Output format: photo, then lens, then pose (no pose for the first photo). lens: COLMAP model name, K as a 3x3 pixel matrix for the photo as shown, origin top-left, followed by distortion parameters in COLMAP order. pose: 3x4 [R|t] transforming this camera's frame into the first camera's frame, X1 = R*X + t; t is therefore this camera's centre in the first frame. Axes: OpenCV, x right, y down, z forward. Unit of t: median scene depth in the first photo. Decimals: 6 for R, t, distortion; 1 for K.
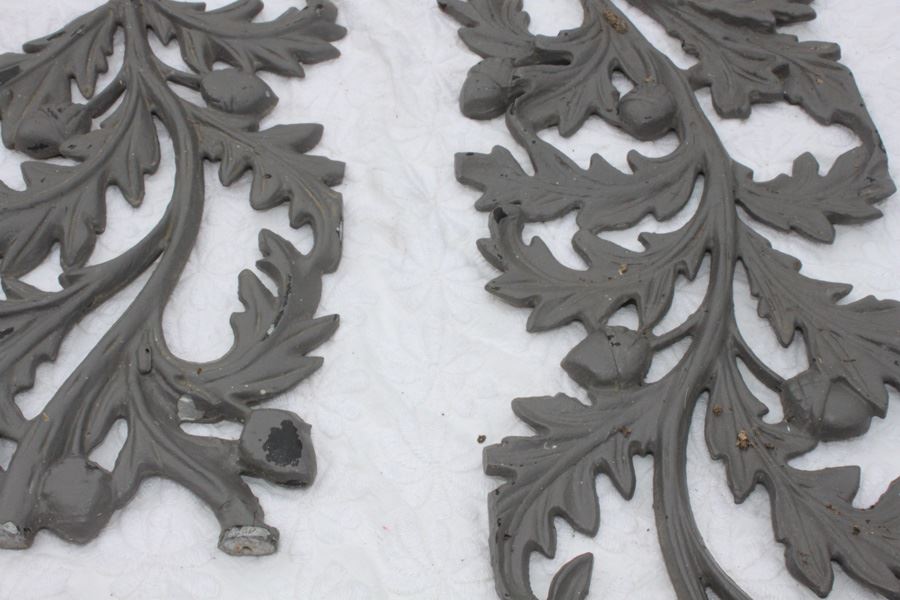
lens RADIAL K [[1309.4, 0, 450.0], [0, 1309.4, 300.0], [0, 0, 1]] dist [-0.009317, 0.043980]
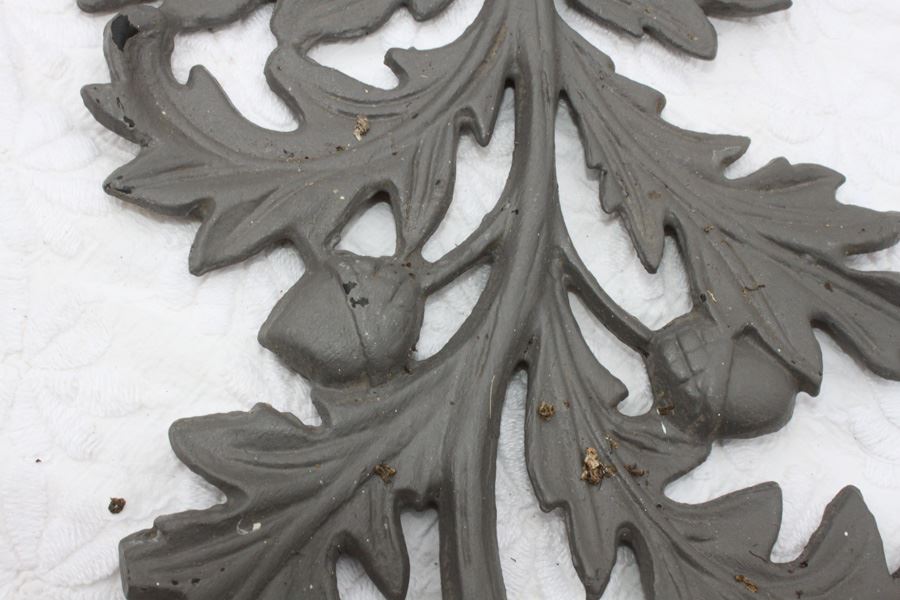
lens RADIAL K [[1284.9, 0, 450.0], [0, 1284.9, 300.0], [0, 0, 1]] dist [-0.034282, 0.014172]
pose [[0.973002, -0.083178, 0.215286, 0.048353], [0.015110, 0.953757, 0.300200, -0.120731], [-0.230300, -0.288842, 0.929264, 0.491902]]
